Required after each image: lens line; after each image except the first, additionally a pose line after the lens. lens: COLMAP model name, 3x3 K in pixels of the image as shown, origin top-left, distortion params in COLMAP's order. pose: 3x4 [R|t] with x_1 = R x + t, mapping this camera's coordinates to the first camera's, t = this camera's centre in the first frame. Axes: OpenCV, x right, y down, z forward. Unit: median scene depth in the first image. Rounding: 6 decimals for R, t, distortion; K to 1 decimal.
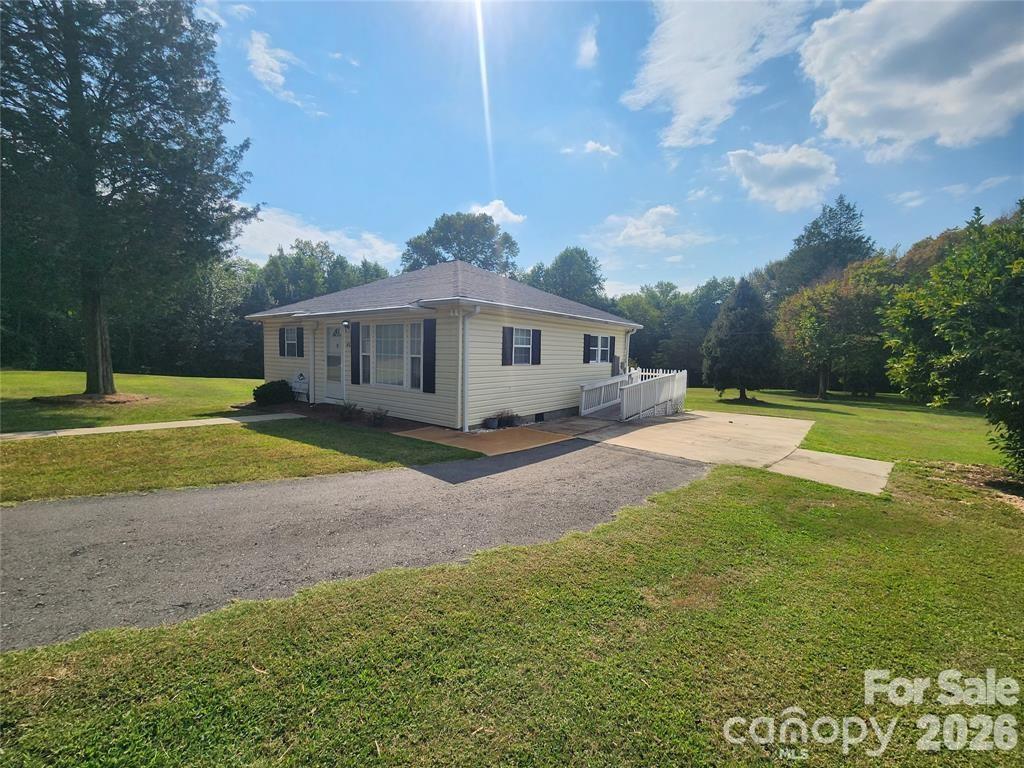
lens RADIAL K [[423.6, 0, 512.9], [0, 423.6, 383.2], [0, 0, 1]] dist [0.001947, 0.000479]
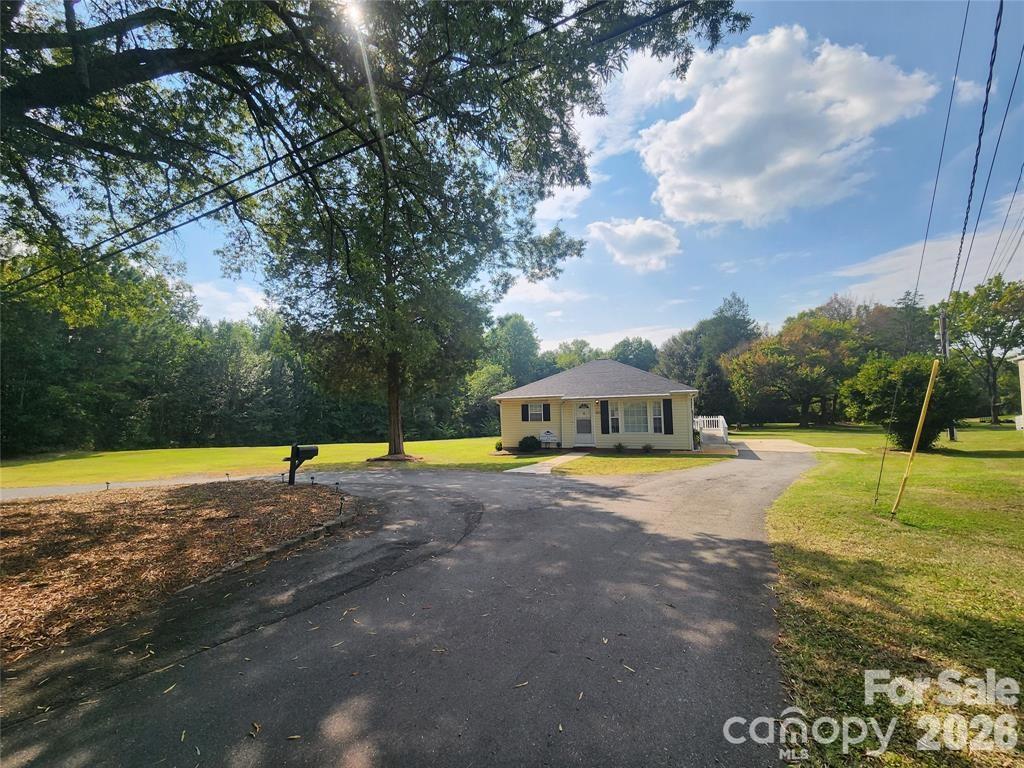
lens RADIAL K [[423.6, 0, 507.8], [0, 423.6, 378.3], [0, 0, 1]] dist [0.001947, 0.000479]
pose [[0.971068, -0.035541, 0.236144, -0.471635], [0.066290, 0.990118, -0.123579, -0.014404], [-0.229419, 0.135657, 0.963828, -0.280850]]
